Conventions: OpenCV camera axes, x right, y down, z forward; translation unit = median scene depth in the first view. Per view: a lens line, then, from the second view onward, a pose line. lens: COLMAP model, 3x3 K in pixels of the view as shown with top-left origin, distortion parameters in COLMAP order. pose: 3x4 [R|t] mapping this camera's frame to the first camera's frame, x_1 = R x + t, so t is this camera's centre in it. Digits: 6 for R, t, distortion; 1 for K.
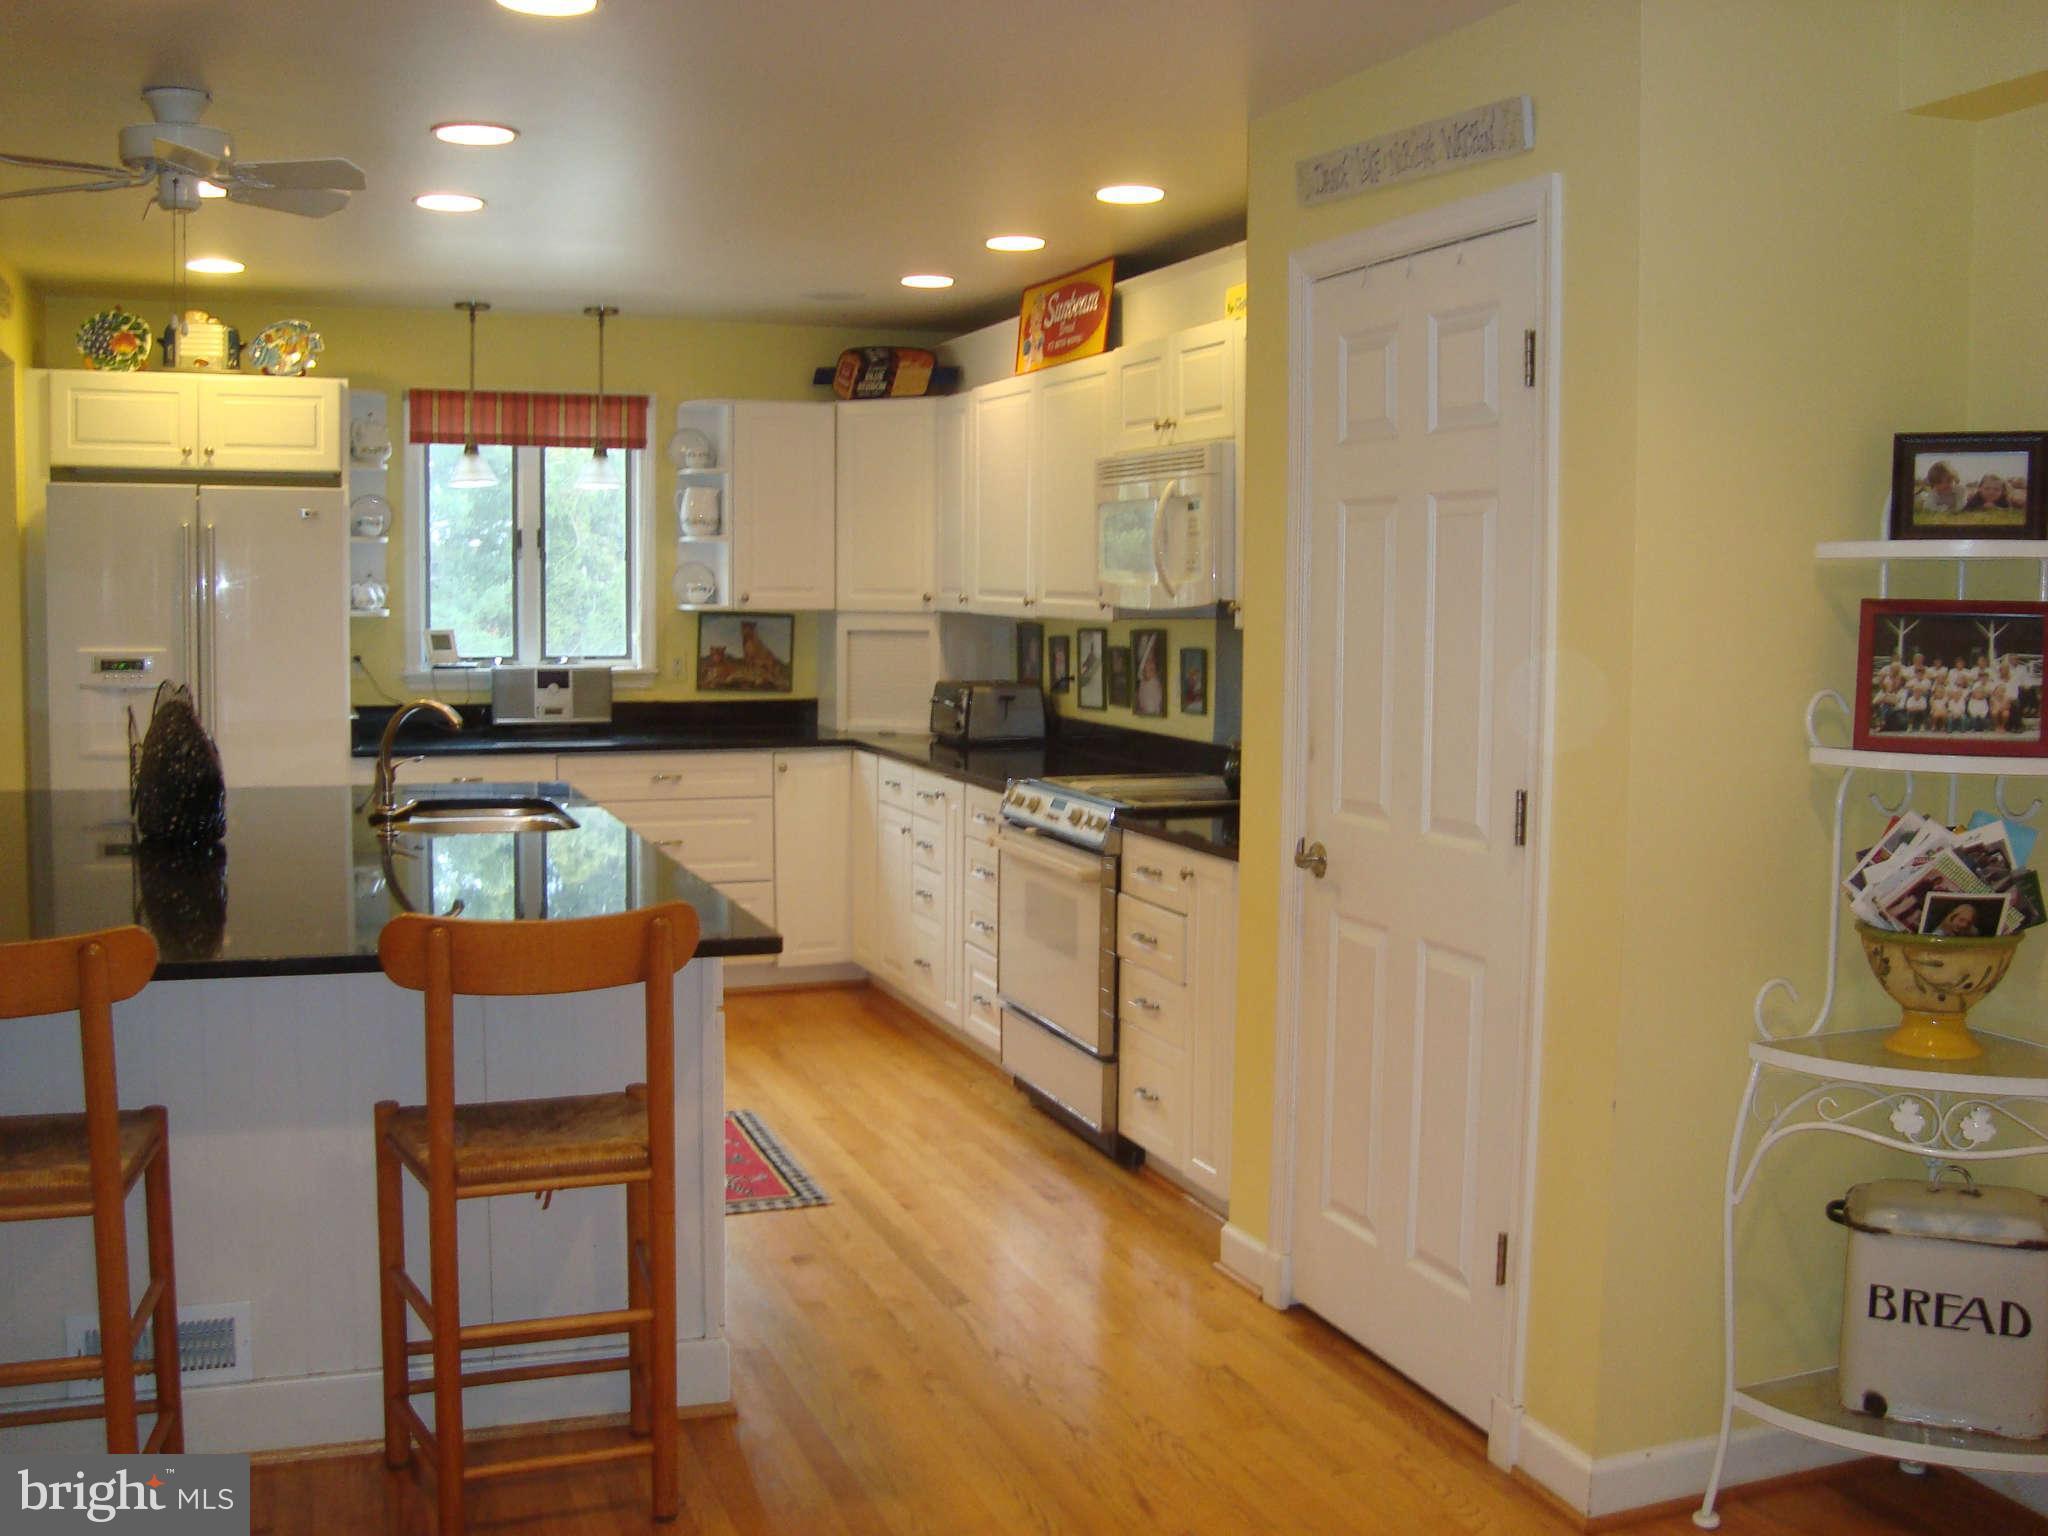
lens RADIAL K [[1993.4, 0, 1024.0], [0, 1993.4, 768.0], [0, 0, 1]] dist [-0.216899, 0.279102]
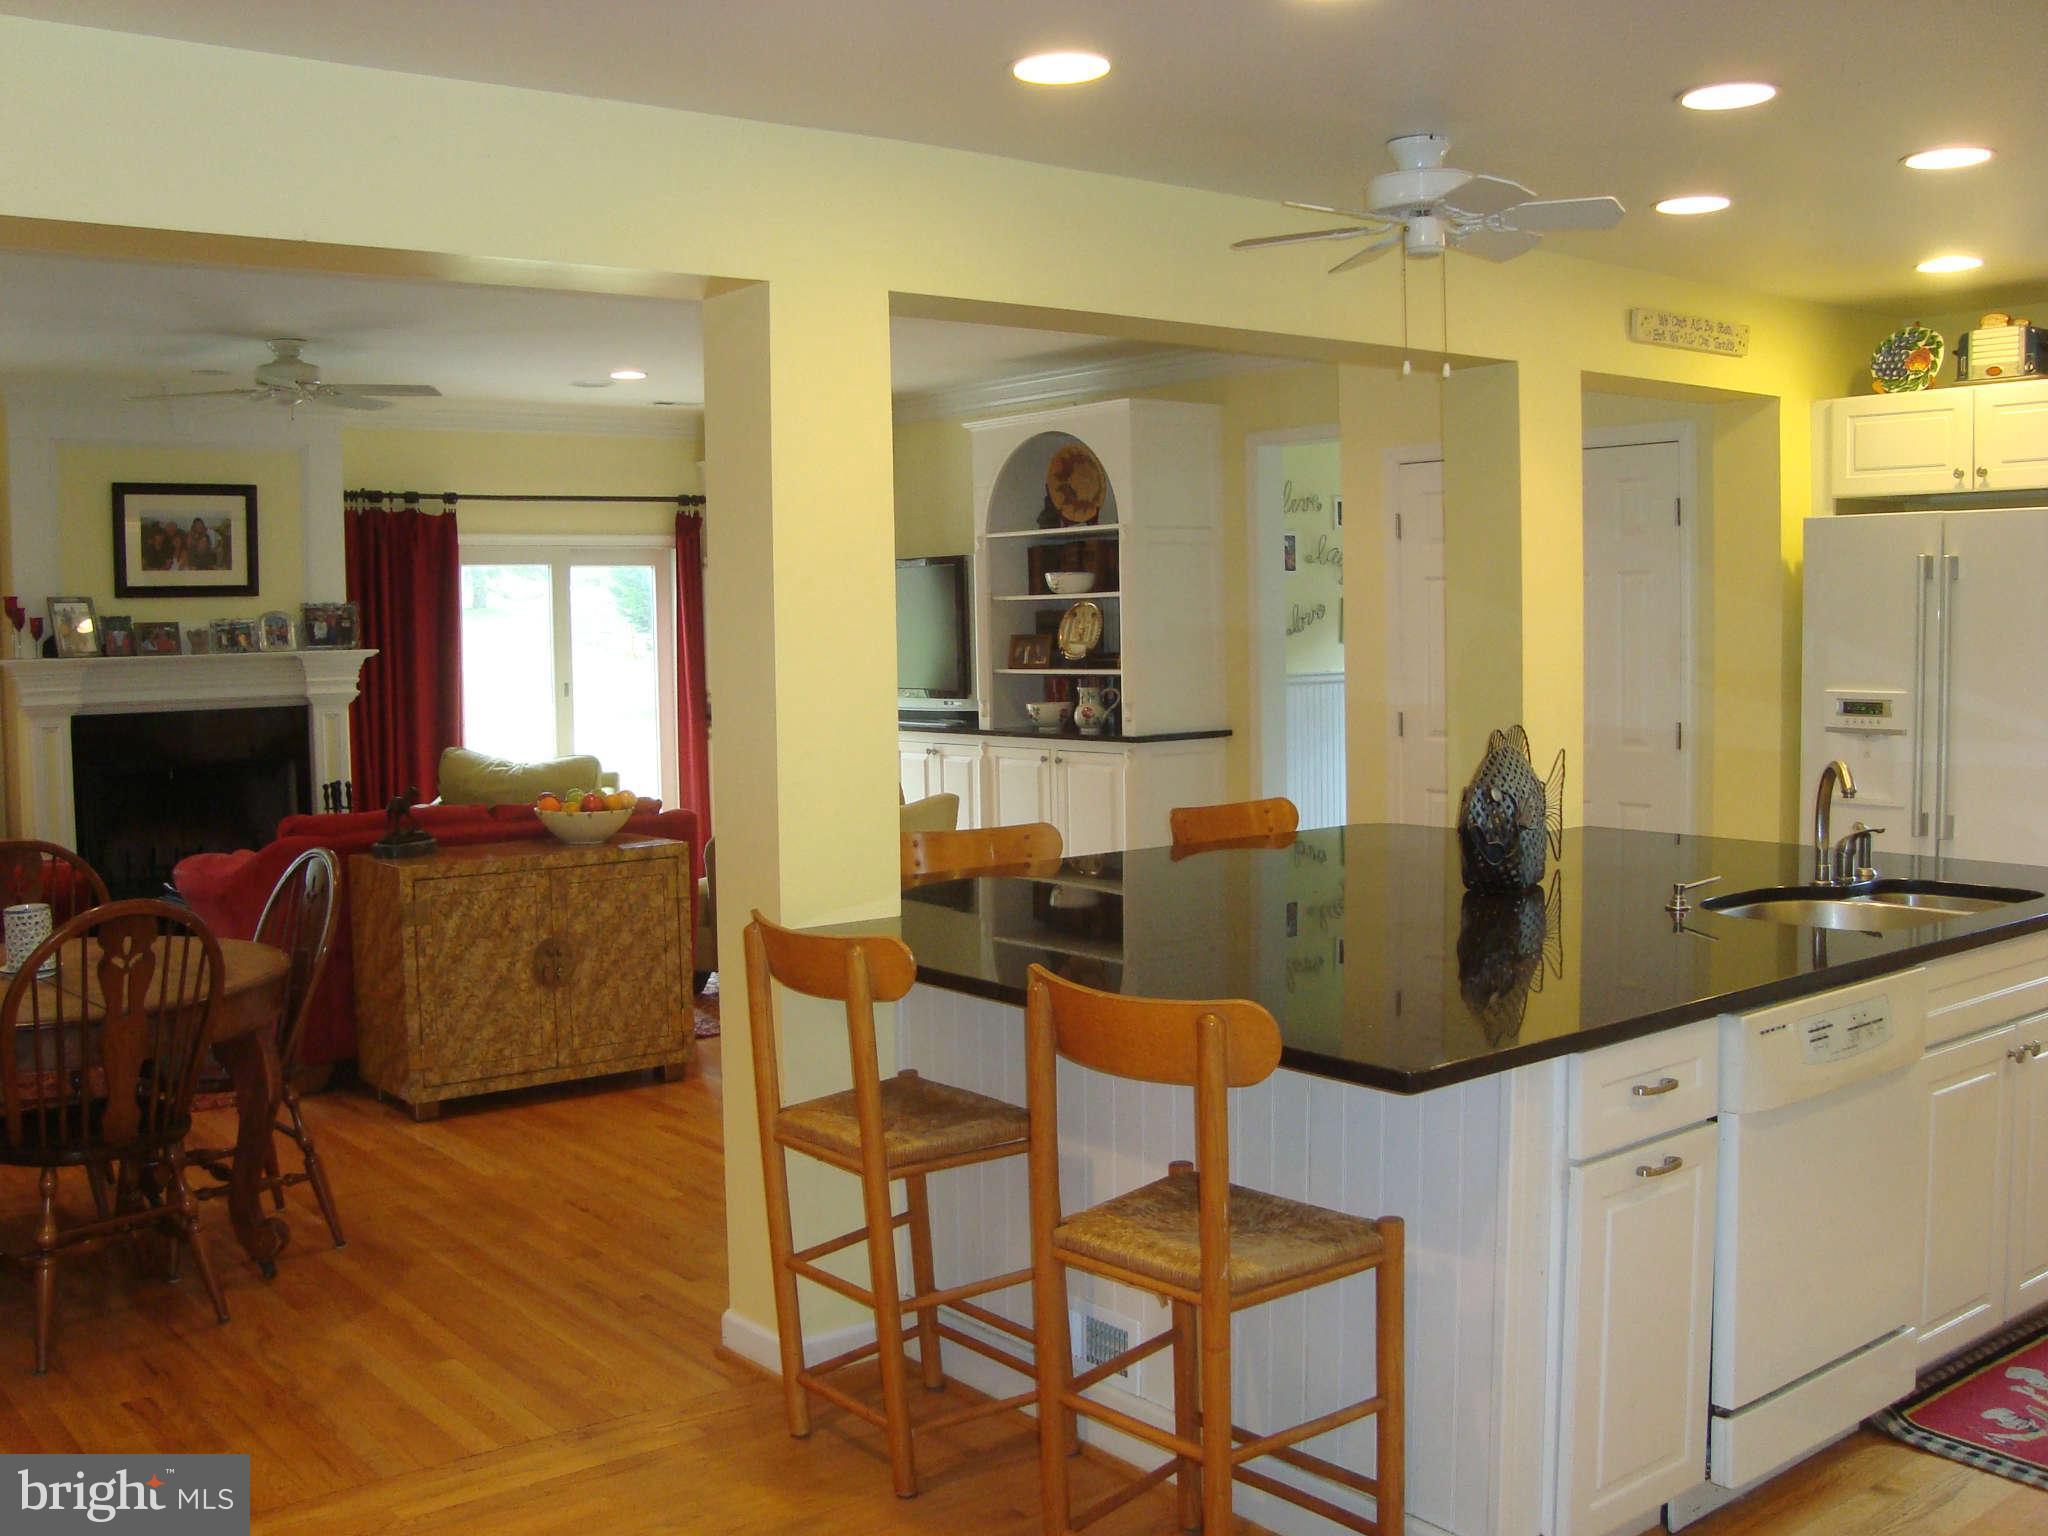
lens RADIAL K [[1996.0, 0, 1023.0], [0, 1996.0, 740.8], [0, 0, 1]] dist [-0.197267, 0.146402]
pose [[0.312203, 0.042721, -0.949054, 0.283040], [-0.063638, 0.997685, 0.023976, -0.032978], [0.947882, 0.052911, 0.314199, 0.310718]]
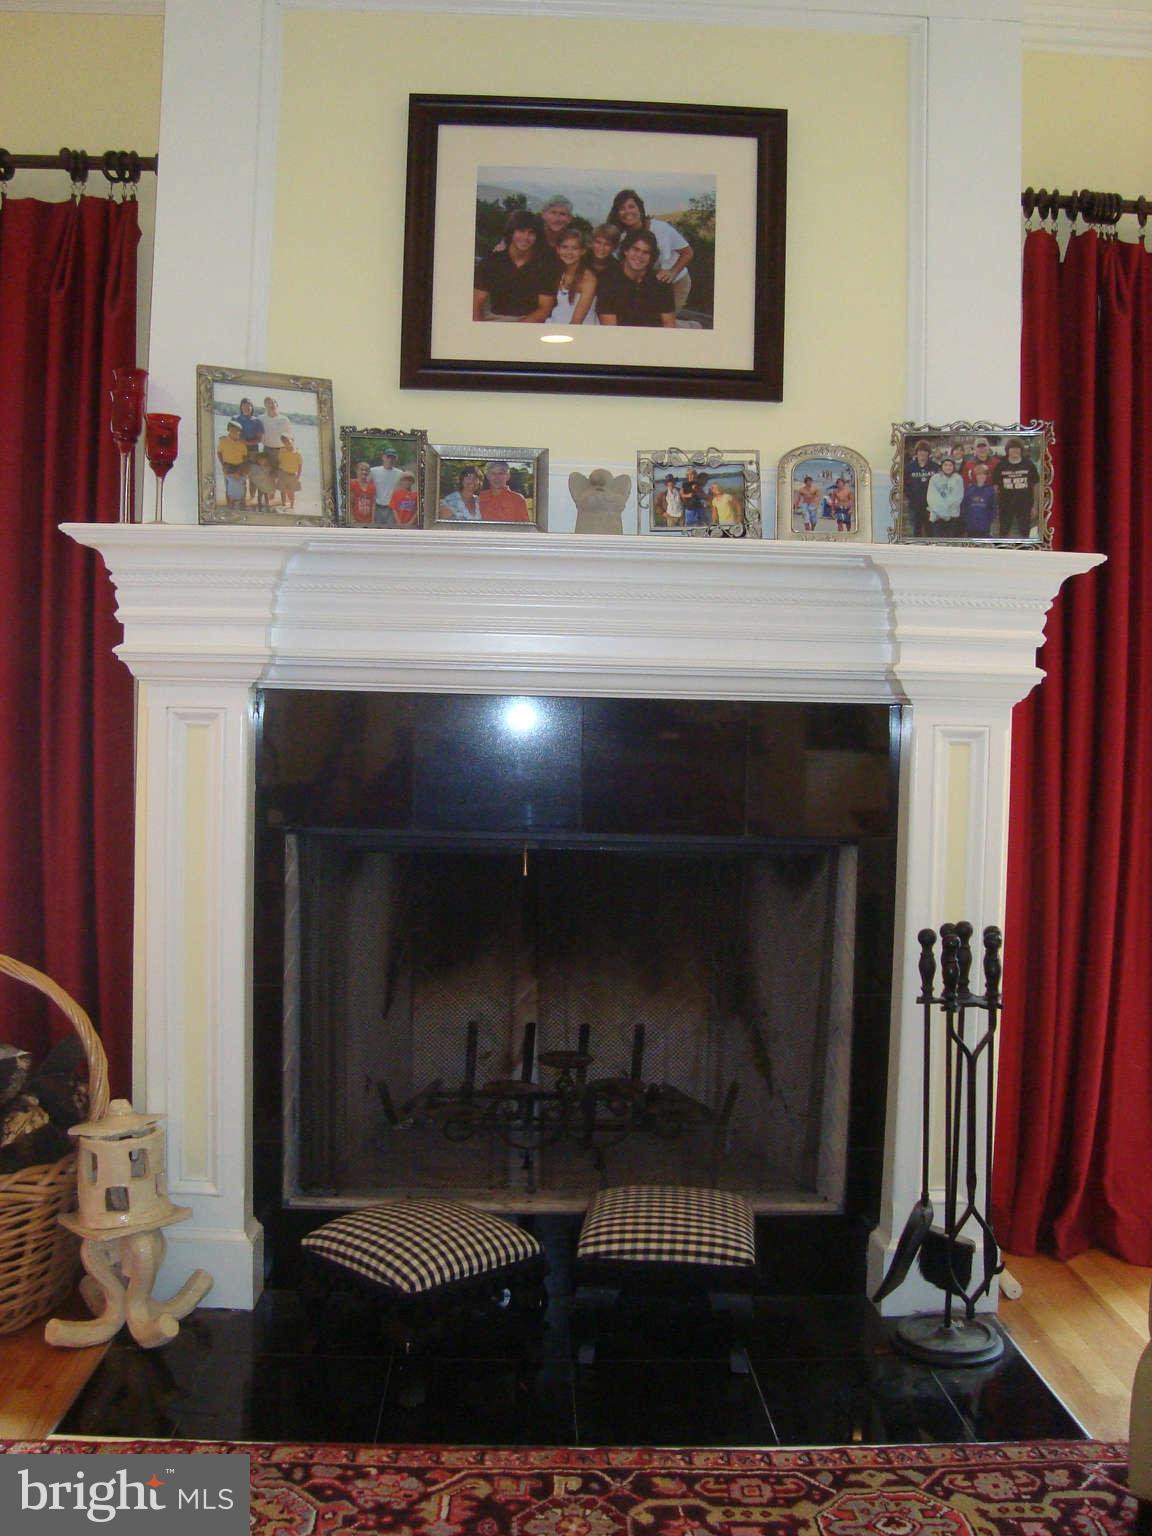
lens RADIAL K [[1495.0, 0, 576.2], [0, 1495.0, 733.0], [0, 0, 1]] dist [-0.216899, 0.279102]
pose [[-0.311470, -0.005287, -0.950241, -0.931048], [-0.111973, 0.993222, 0.031177, 0.017864], [0.943636, 0.116112, -0.309951, 0.302364]]
